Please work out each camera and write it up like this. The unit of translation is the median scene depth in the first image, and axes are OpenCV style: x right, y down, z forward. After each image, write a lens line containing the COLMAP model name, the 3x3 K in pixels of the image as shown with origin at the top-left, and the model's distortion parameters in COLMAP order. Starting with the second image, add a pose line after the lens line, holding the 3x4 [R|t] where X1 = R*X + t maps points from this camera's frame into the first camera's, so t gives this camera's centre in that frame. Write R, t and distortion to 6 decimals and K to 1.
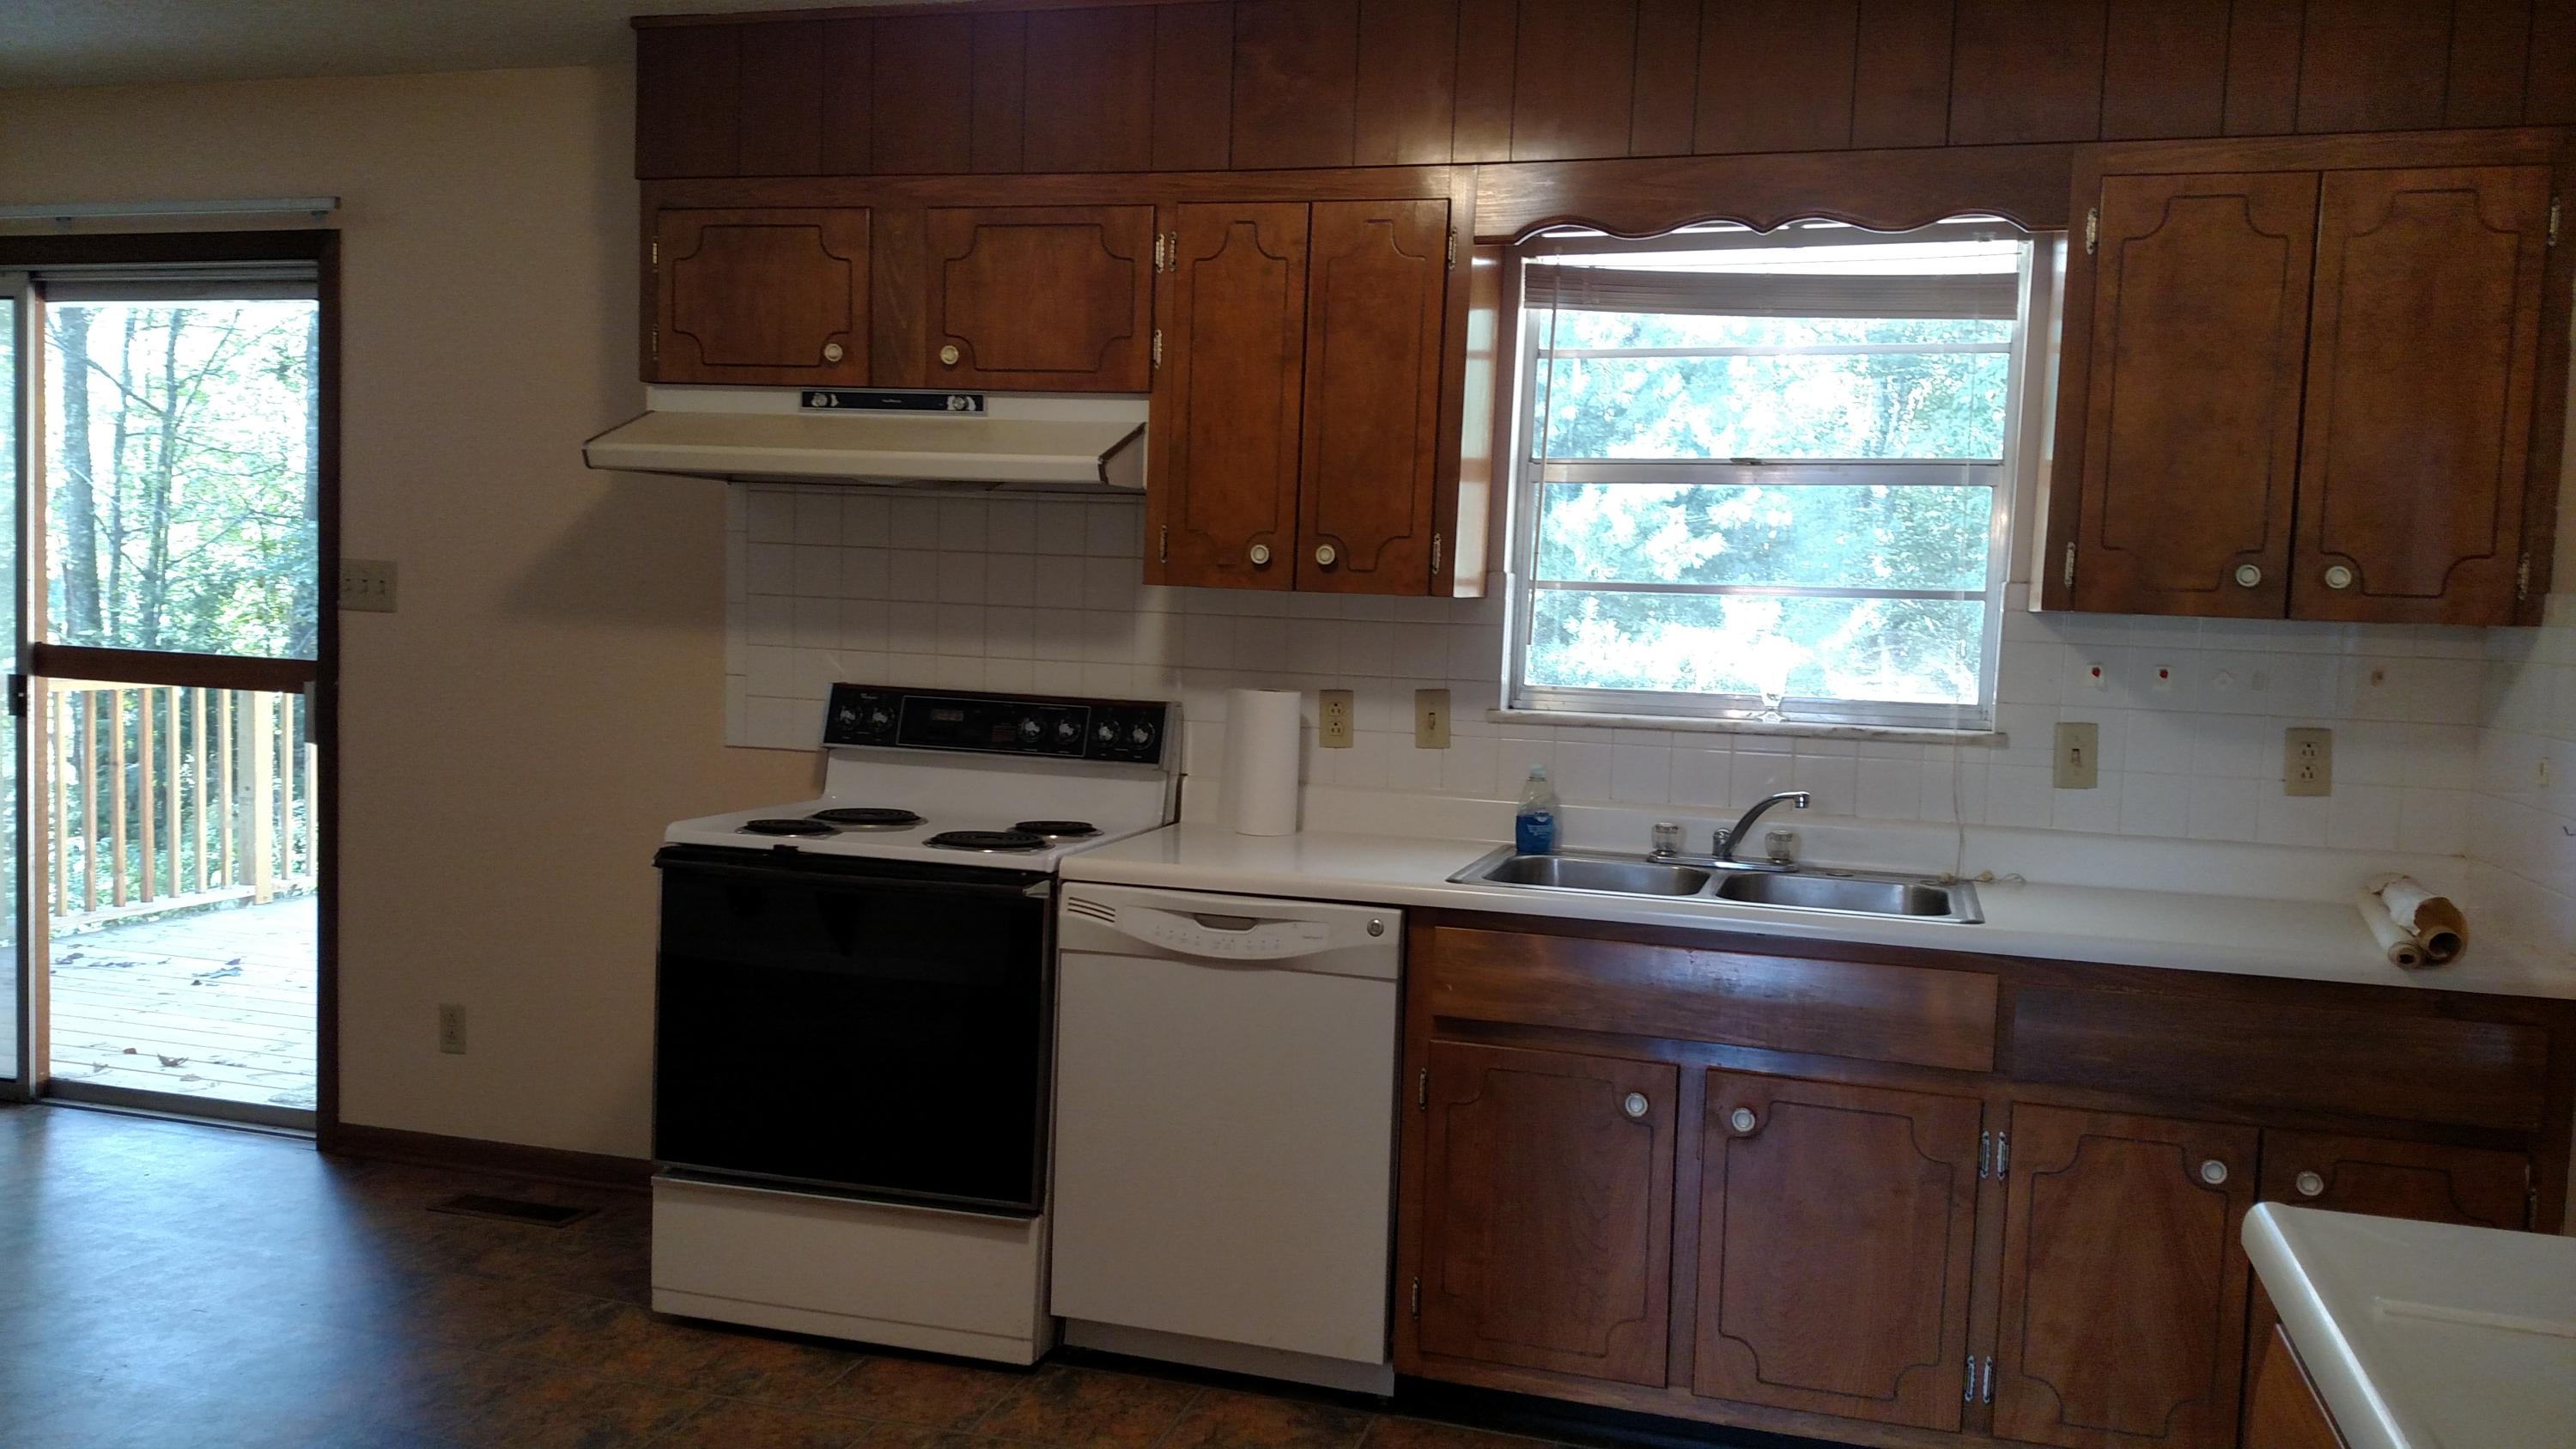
lens RADIAL K [[1921.8, 0, 1288.0], [0, 1921.8, 724.5], [0, 0, 1]] dist [0.103273, -0.143627]
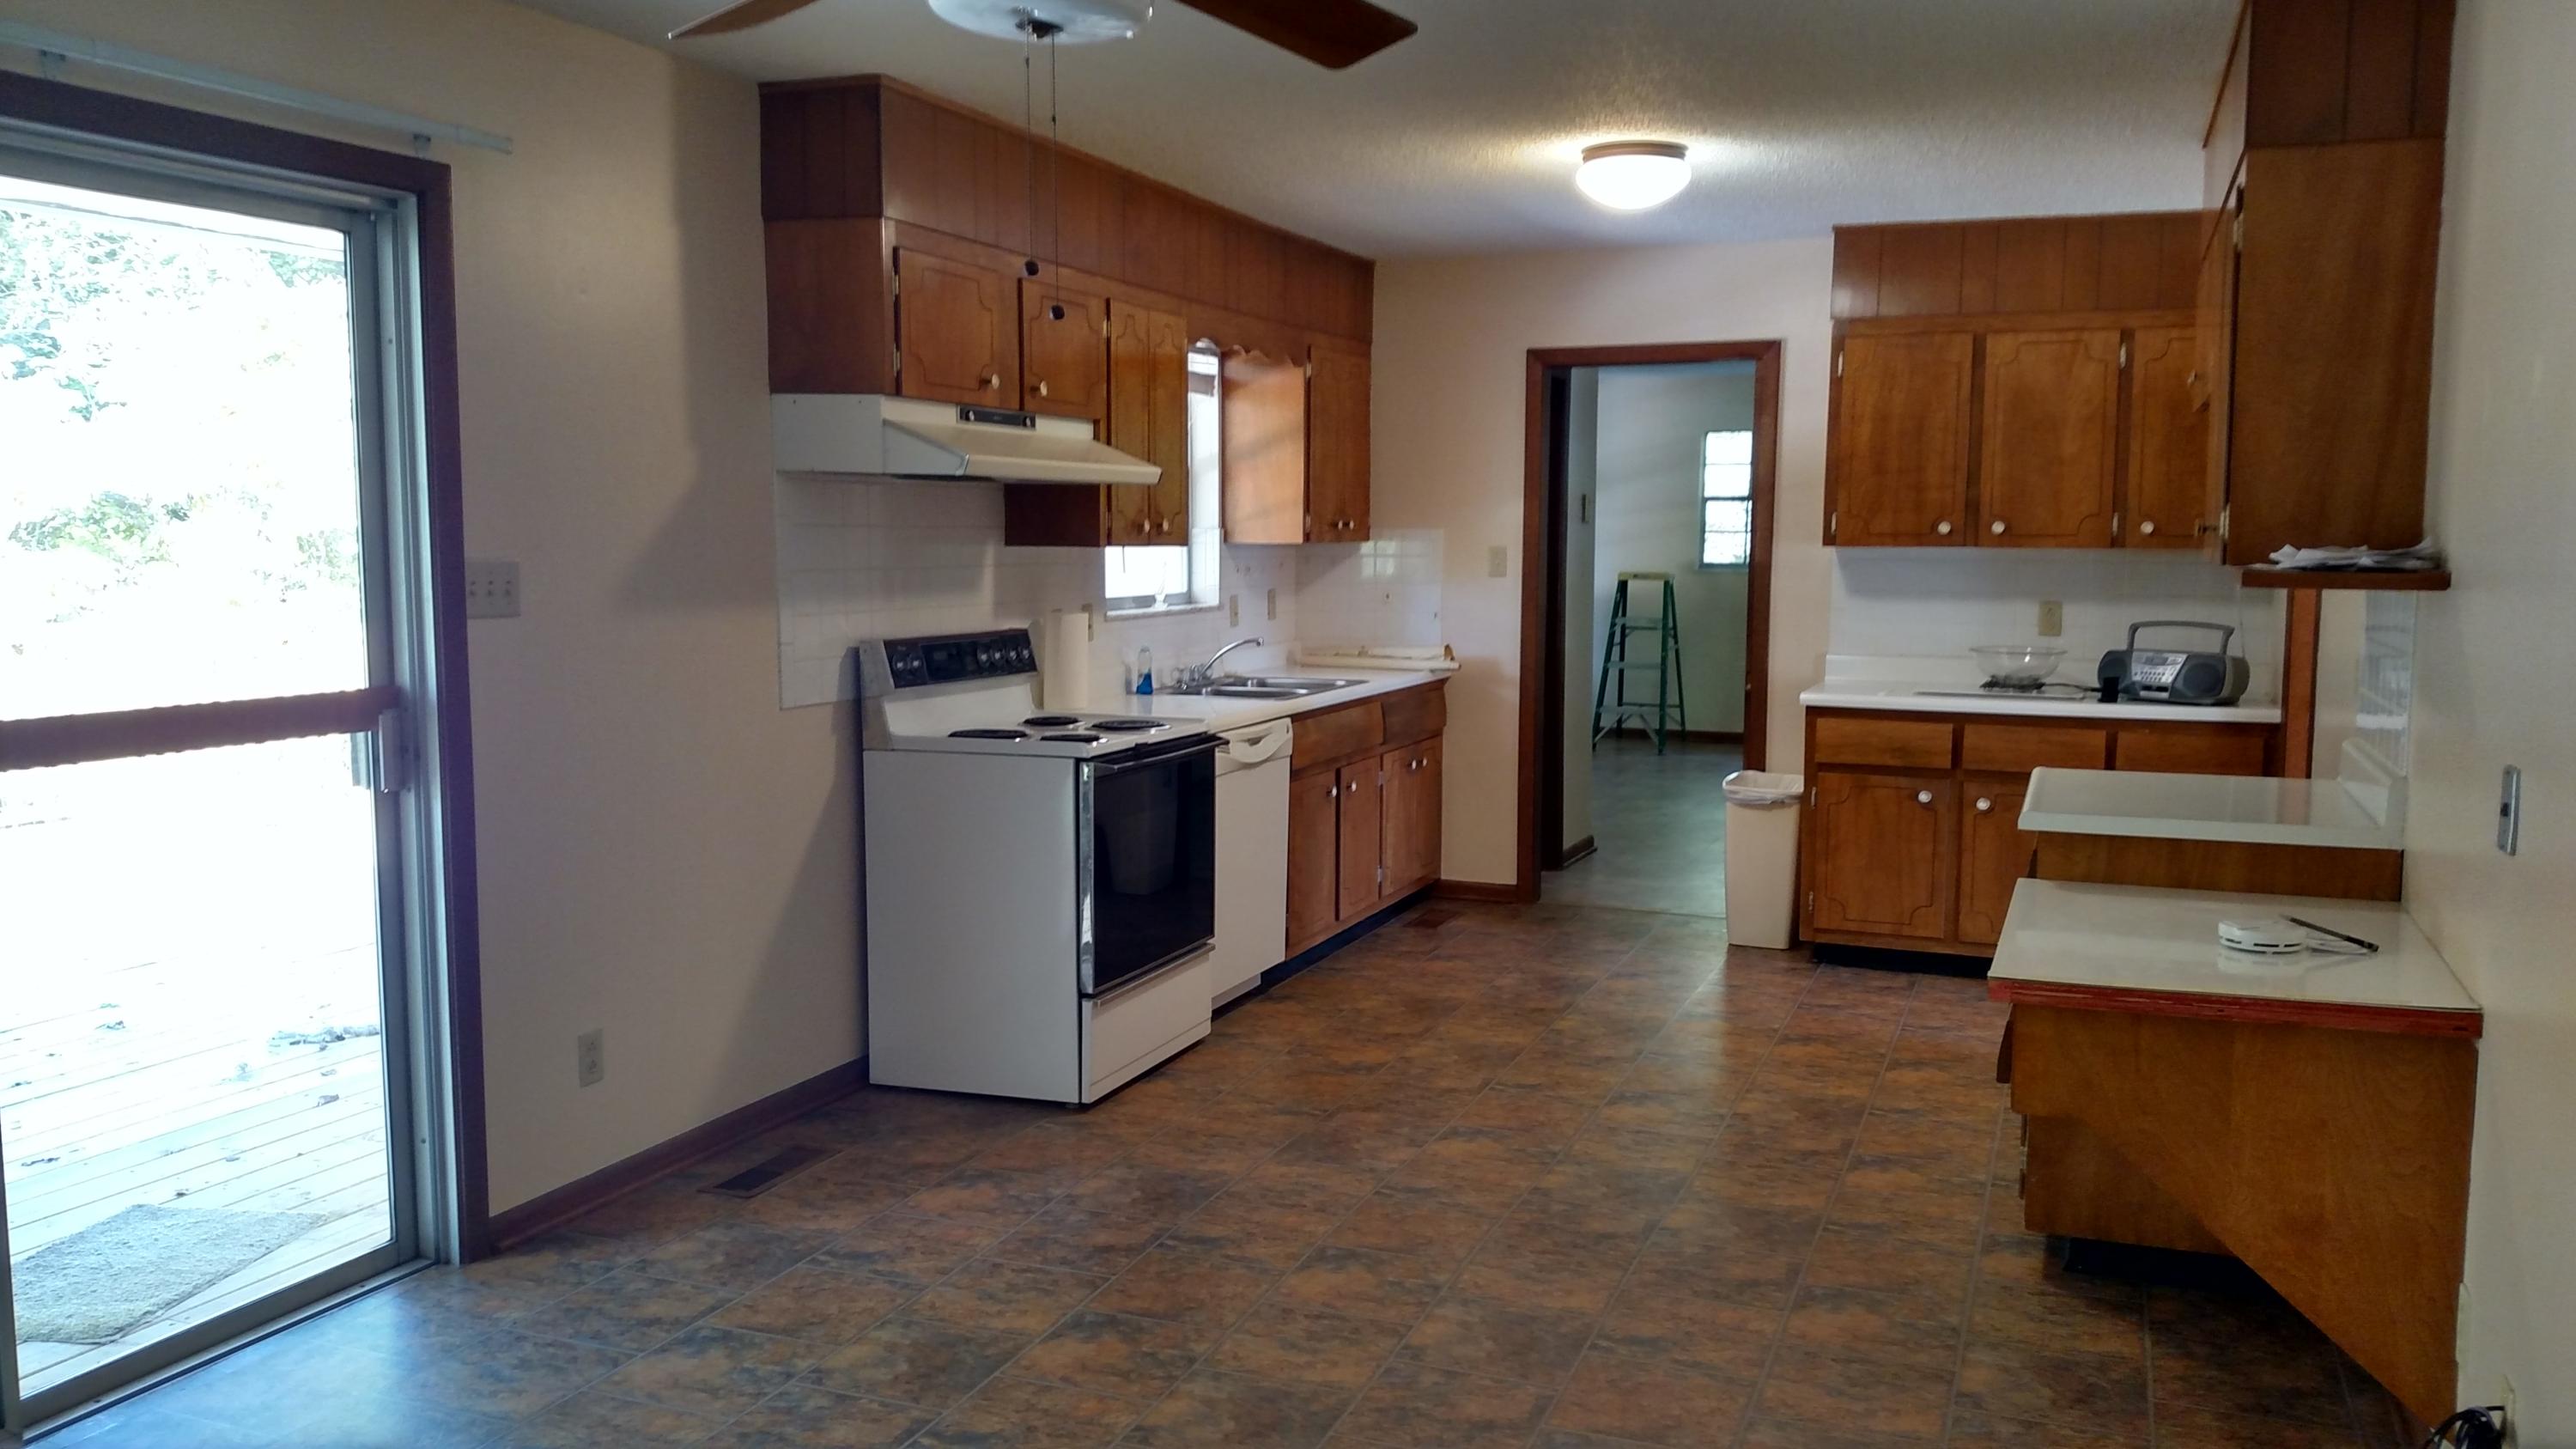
lens RADIAL K [[1921.8, 0, 1288.0], [0, 1921.8, 724.5], [0, 0, 1]] dist [0.103273, -0.143627]
pose [[0.130203, -0.138287, 0.981796, -1.430362], [0.063360, 0.989362, 0.130950, -0.114396], [-0.989461, 0.045156, 0.137580, 0.601172]]
